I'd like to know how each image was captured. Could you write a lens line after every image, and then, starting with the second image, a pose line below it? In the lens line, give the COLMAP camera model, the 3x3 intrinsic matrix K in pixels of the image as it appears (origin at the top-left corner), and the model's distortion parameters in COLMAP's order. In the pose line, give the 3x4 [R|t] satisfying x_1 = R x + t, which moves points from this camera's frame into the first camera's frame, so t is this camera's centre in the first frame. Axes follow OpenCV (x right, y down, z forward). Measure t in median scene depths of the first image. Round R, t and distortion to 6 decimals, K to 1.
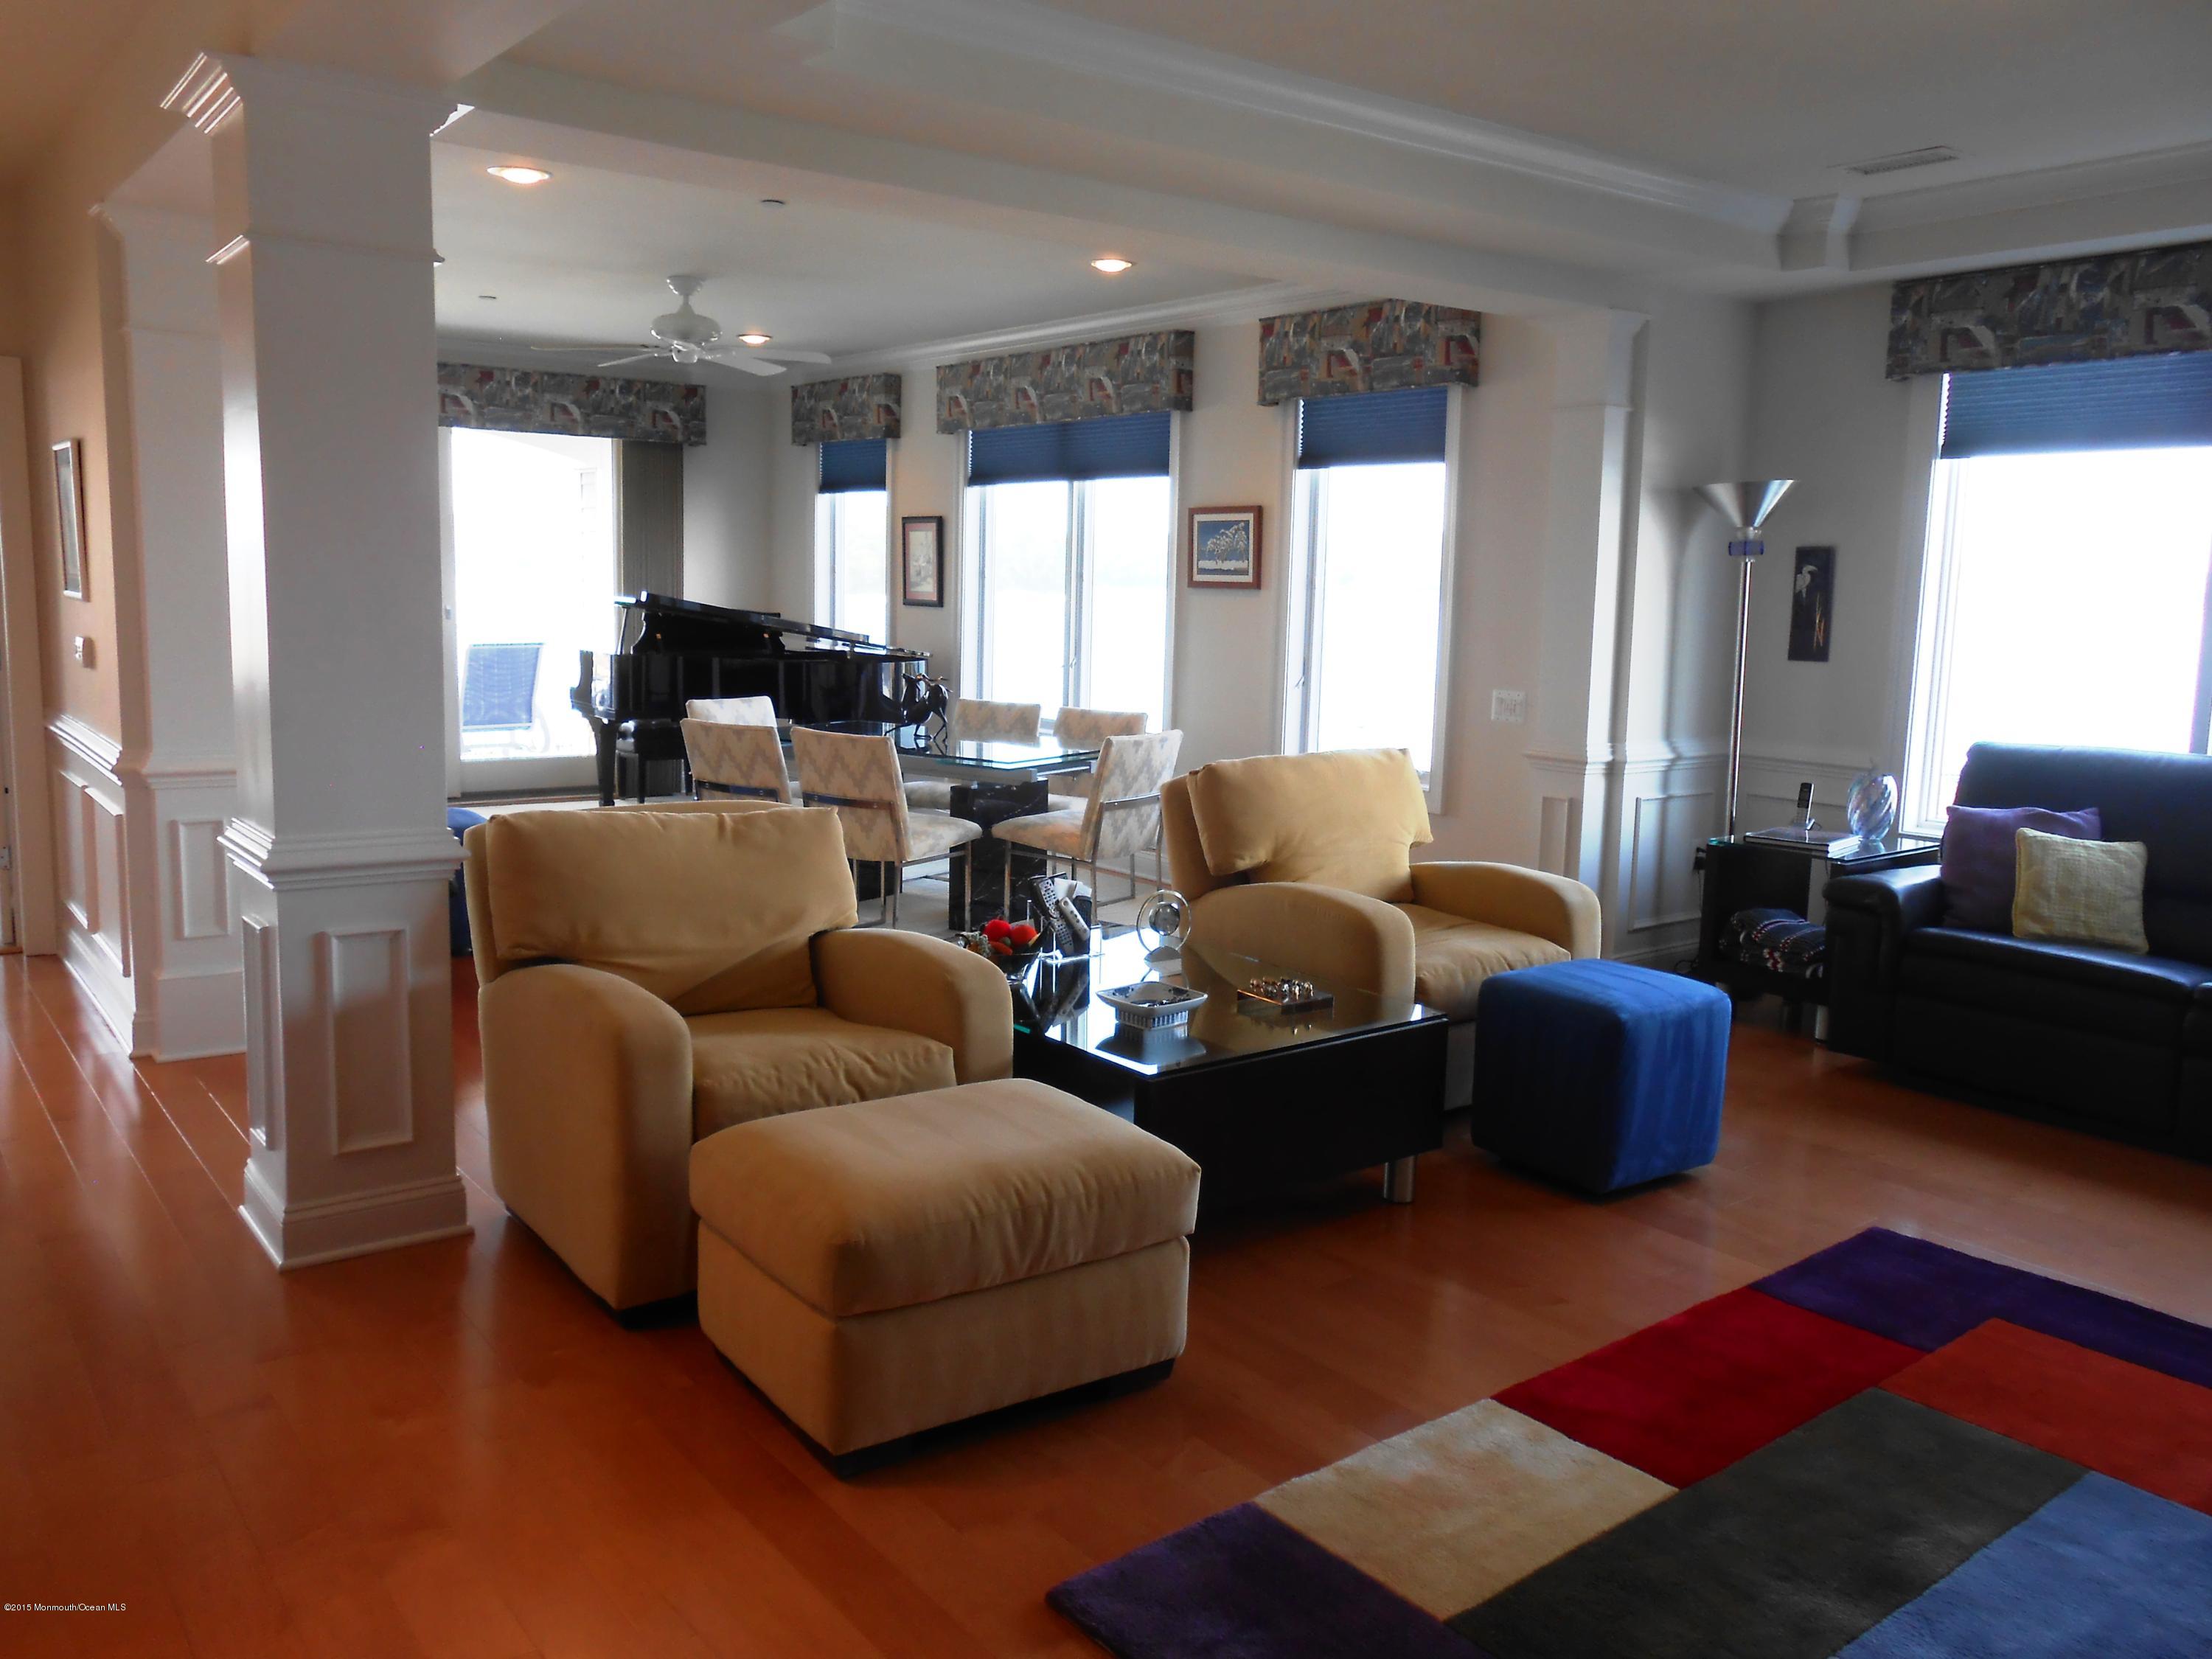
lens RADIAL K [[1714.7, 0, 1106.0], [0, 1714.7, 829.5], [0, 0, 1]] dist [-0.031514, 0.047305]
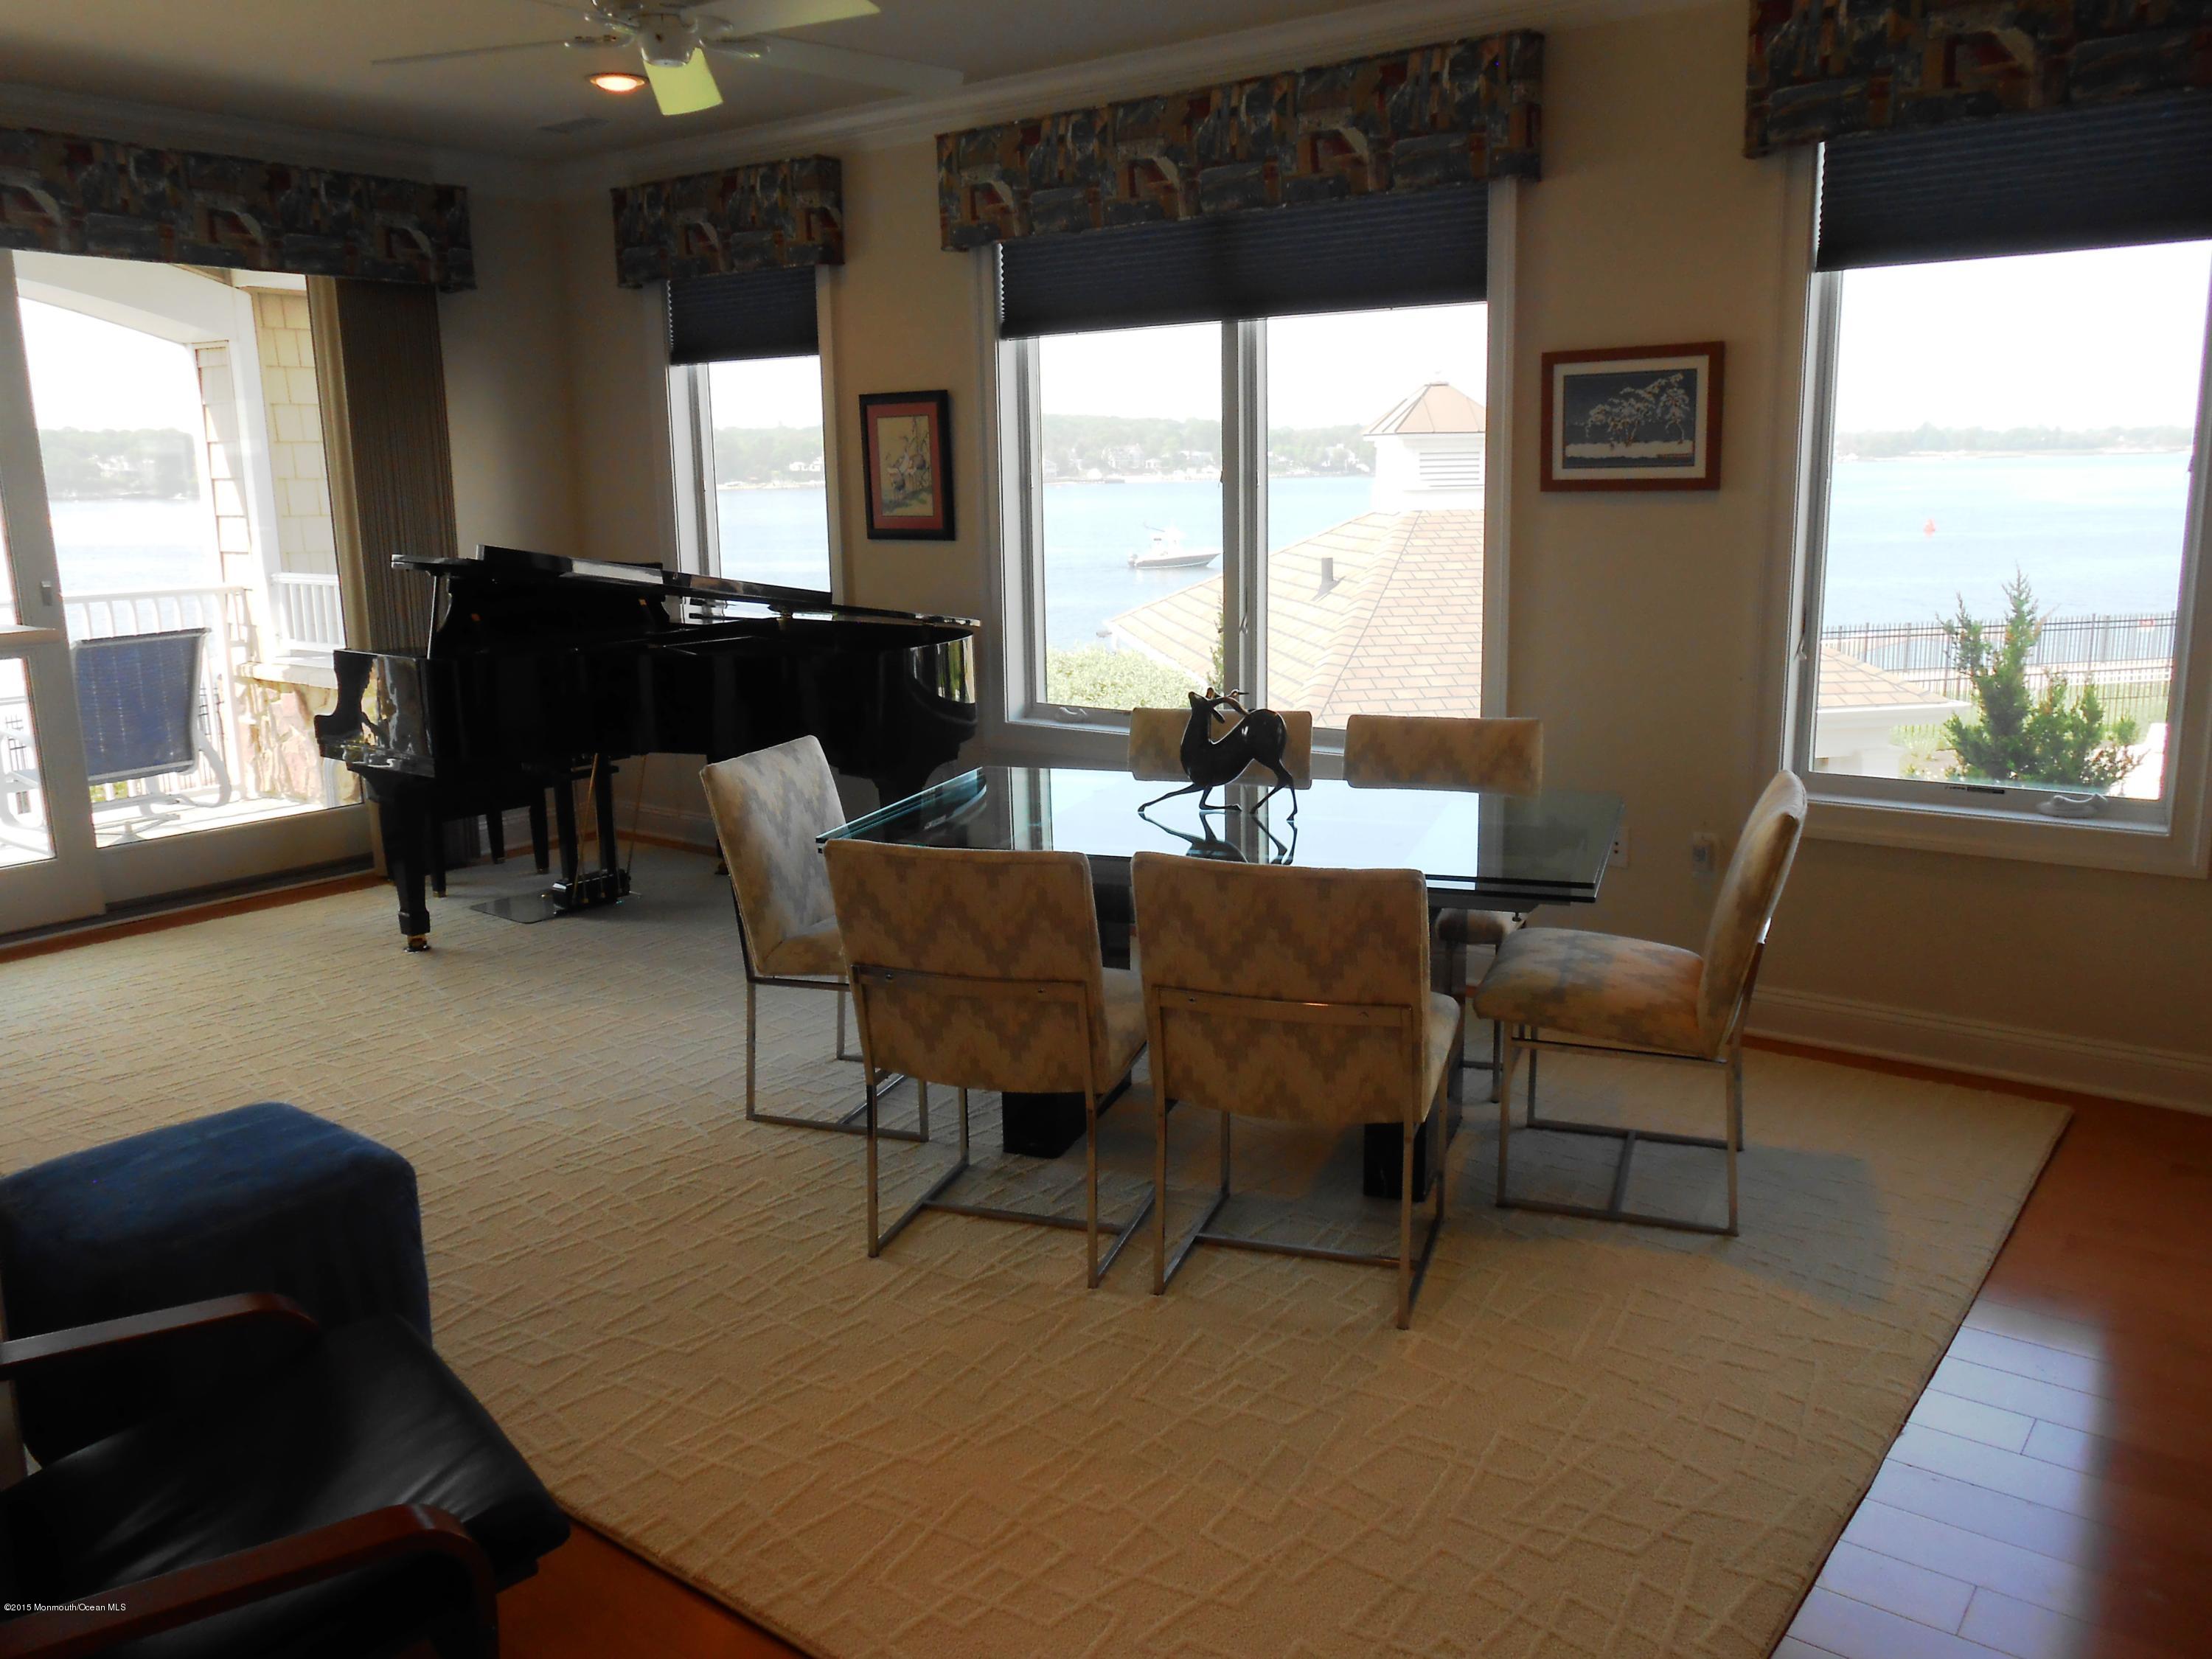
lens RADIAL K [[1699.1, 0, 1095.3], [0, 1699.1, 817.7], [0, 0, 1]] dist [-0.017229, 0.041305]
pose [[0.964916, -0.093747, 0.245253, -0.221227], [0.079598, 0.994573, 0.067004, -0.072402], [-0.250203, -0.045131, 0.967141, 0.420473]]
